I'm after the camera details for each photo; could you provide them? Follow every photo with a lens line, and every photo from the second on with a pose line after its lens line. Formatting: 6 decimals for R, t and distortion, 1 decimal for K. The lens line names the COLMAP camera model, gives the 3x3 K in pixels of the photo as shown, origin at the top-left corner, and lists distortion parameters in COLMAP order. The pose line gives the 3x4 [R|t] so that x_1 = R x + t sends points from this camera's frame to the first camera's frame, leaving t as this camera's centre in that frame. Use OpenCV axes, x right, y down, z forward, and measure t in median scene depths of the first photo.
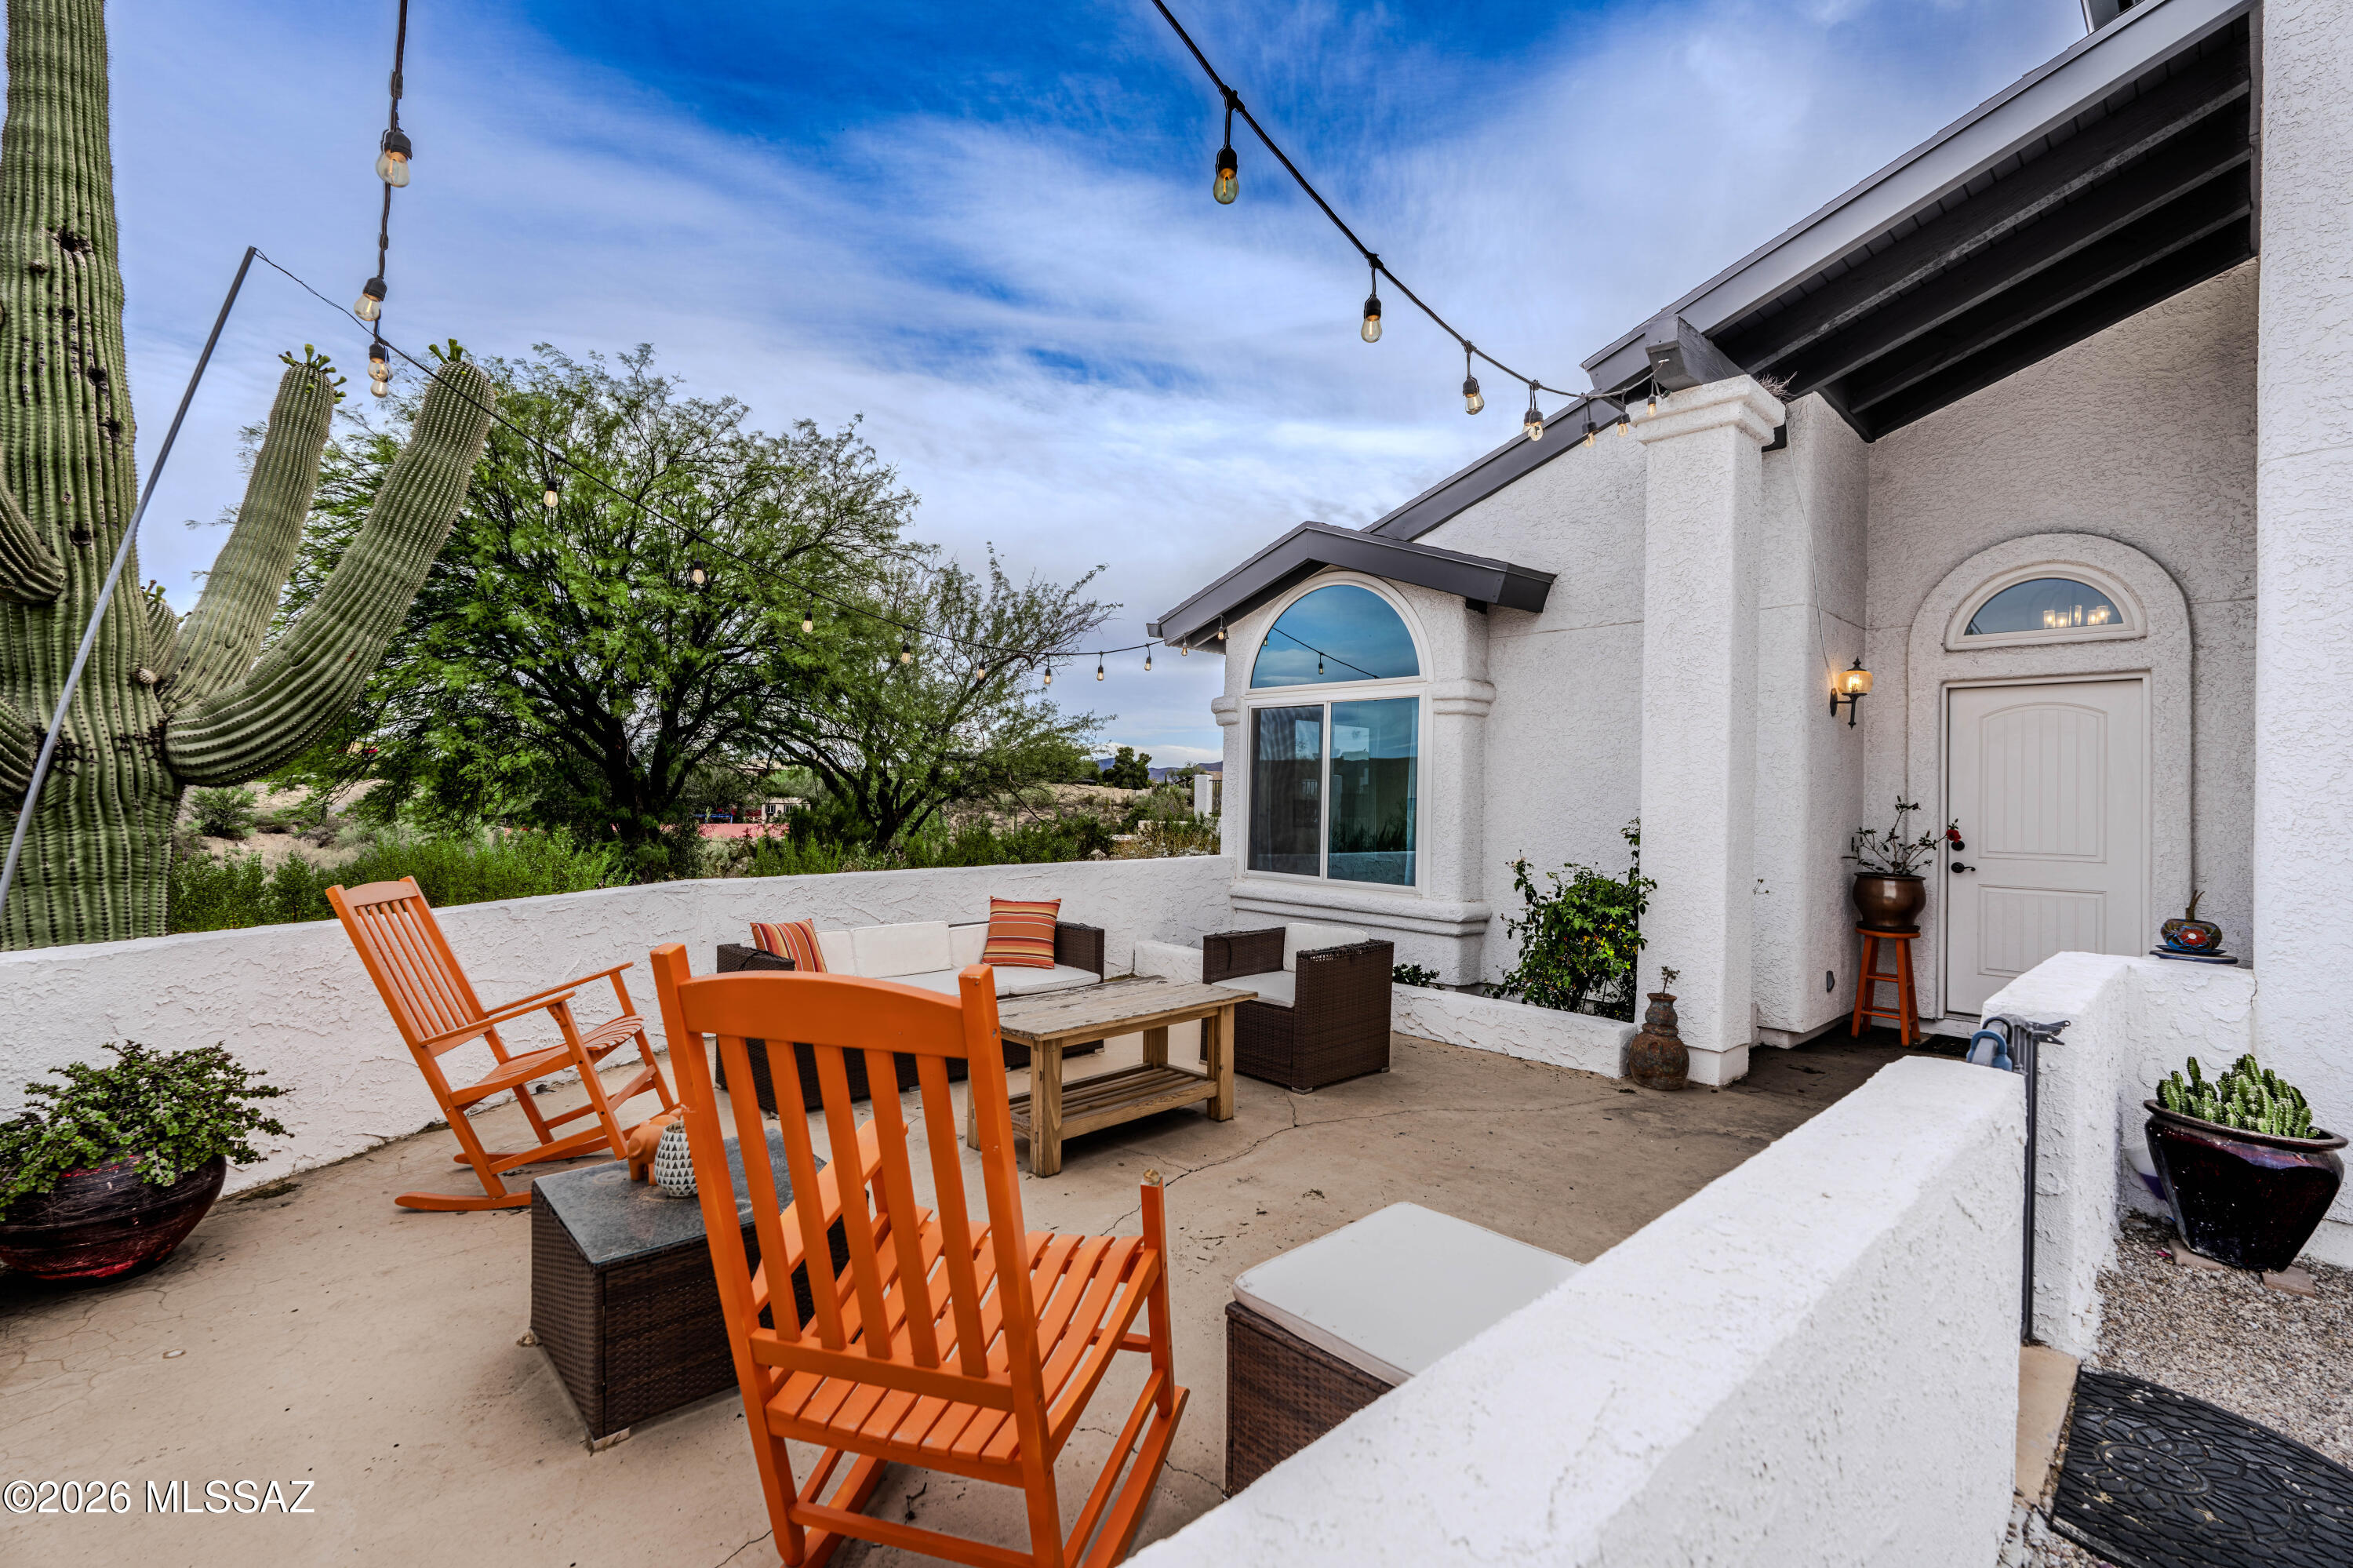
lens RADIAL K [[1016.9, 0, 1176.5], [0, 1016.9, 784.0], [0, 0, 1]] dist [-0.010835, -0.000215]
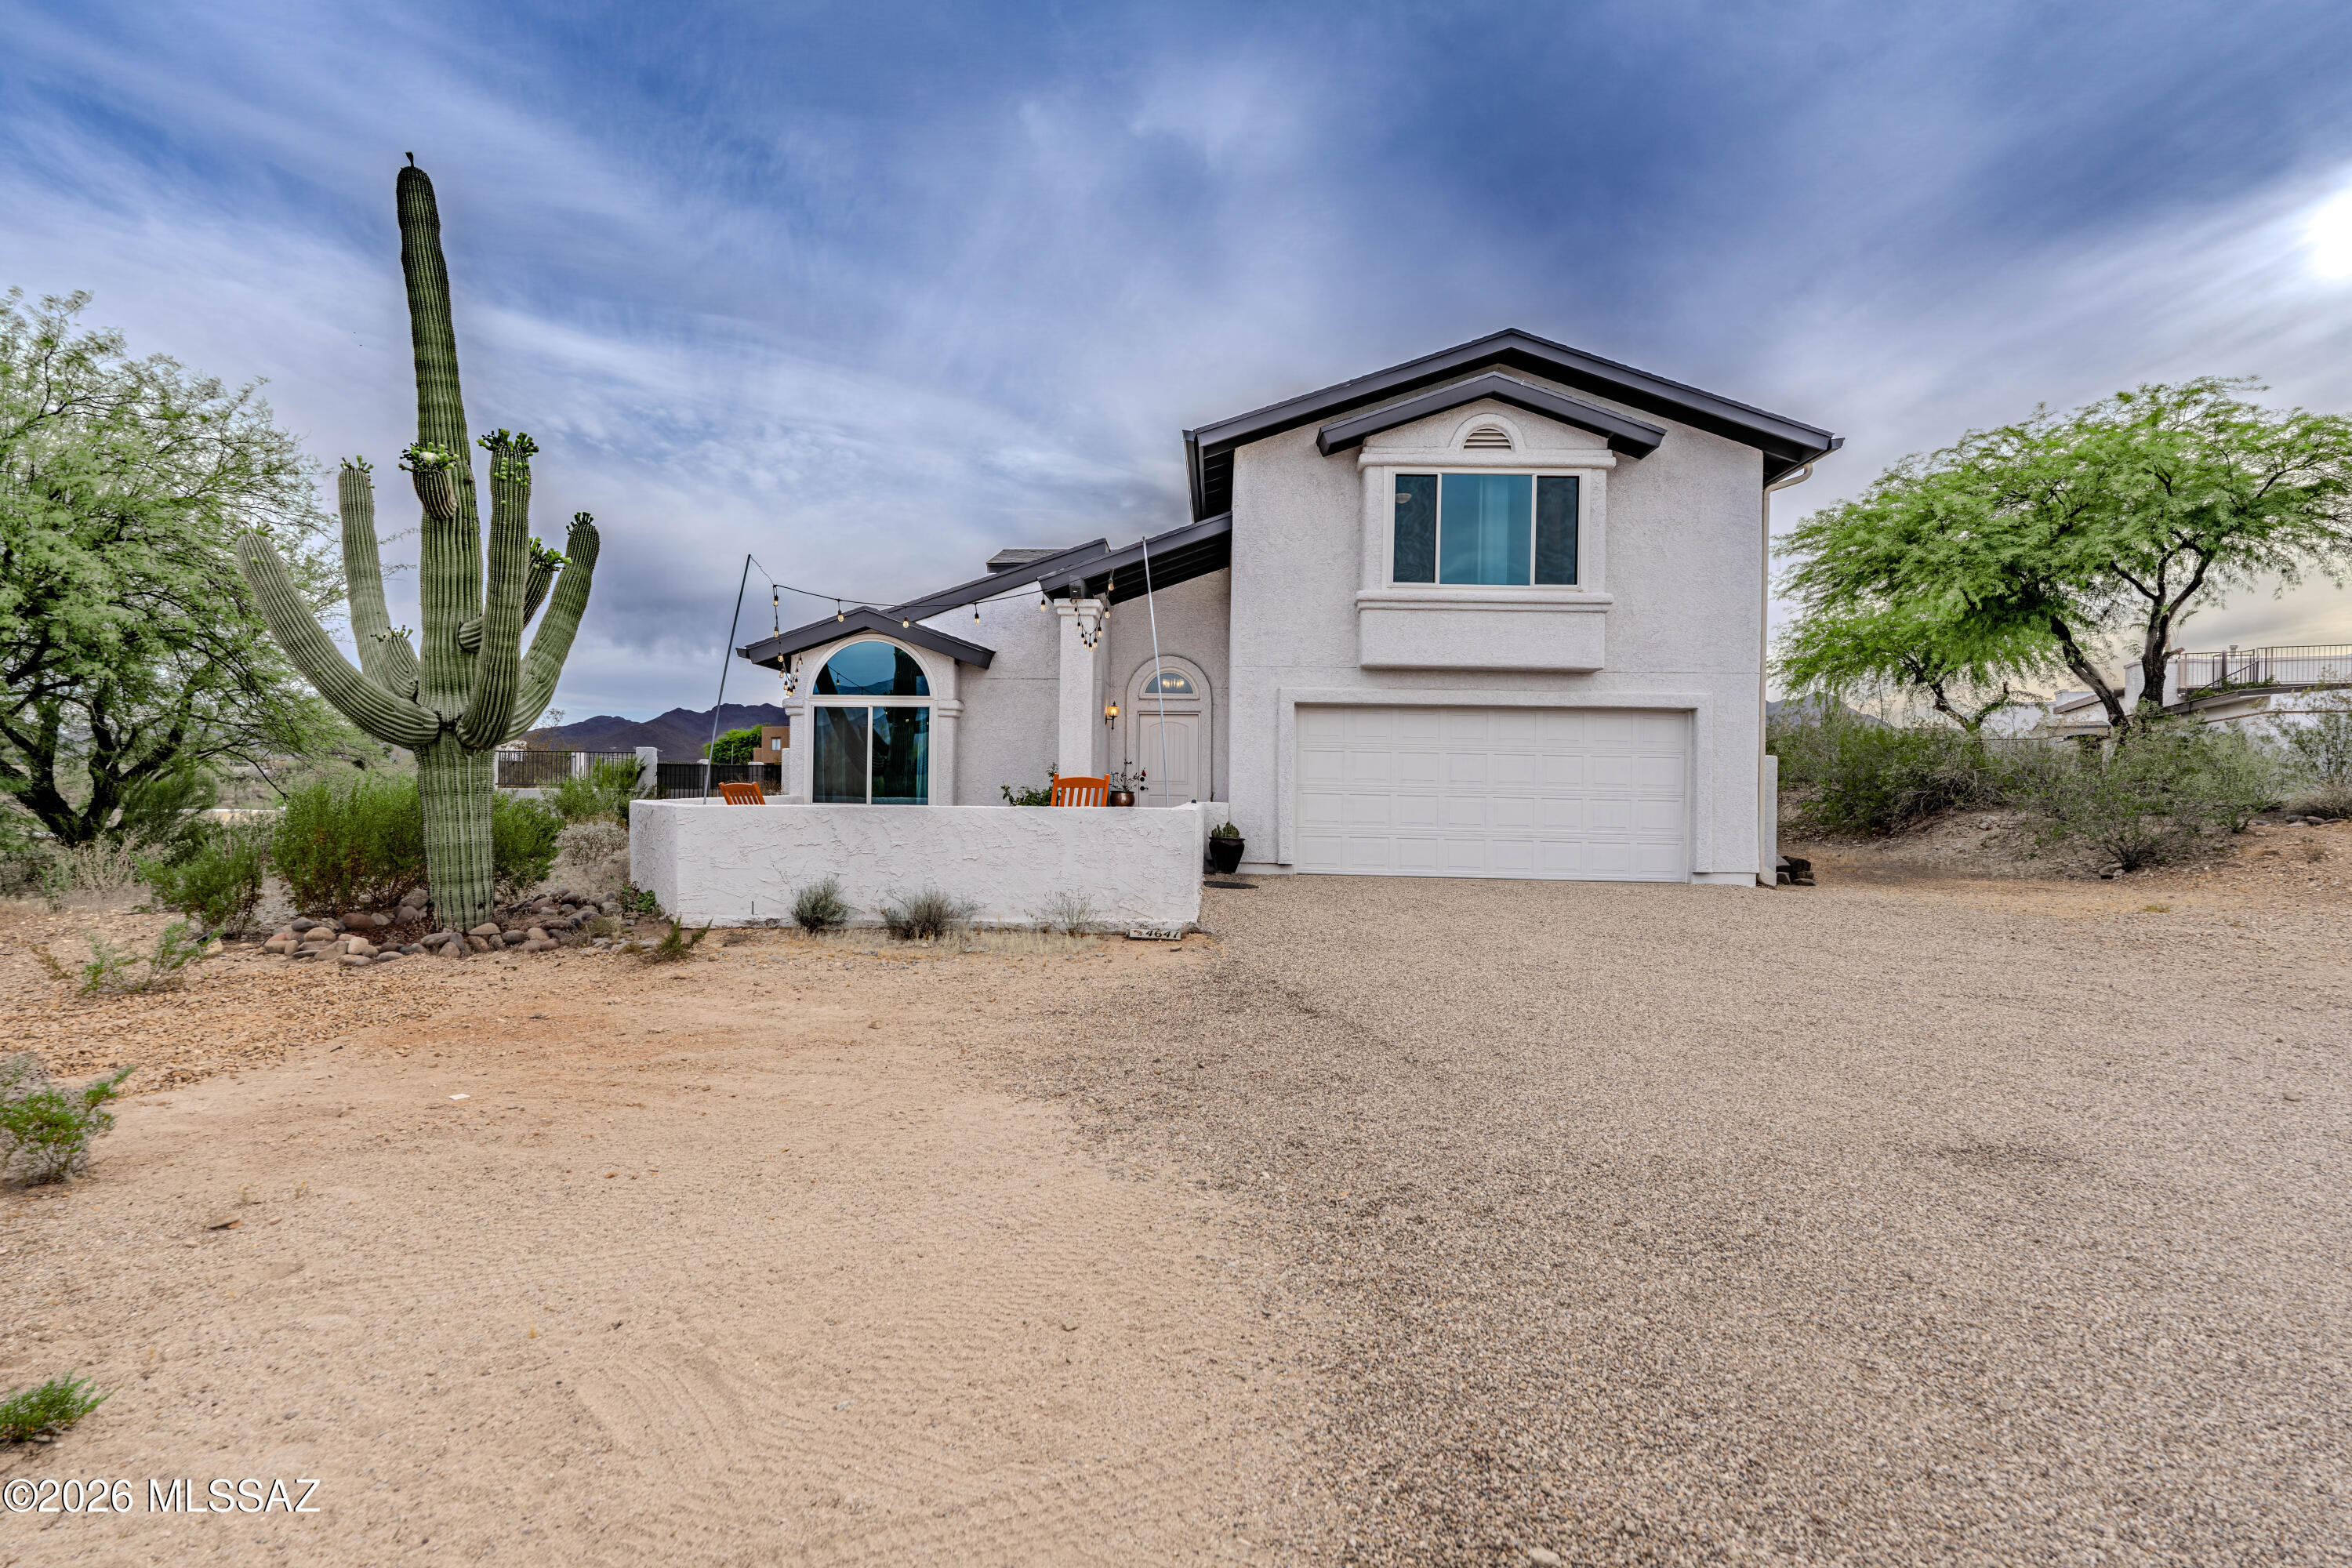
lens RADIAL K [[1219.9, 0, 1176.0], [0, 1219.9, 784.0], [0, 0, 1]] dist [-0.000069, -0.000013]
pose [[0.713219, -0.007303, 0.700904, -1.219893], [-0.006634, 0.999831, 0.017168, 0.021230], [-0.700910, -0.016894, 0.713049, -1.142771]]
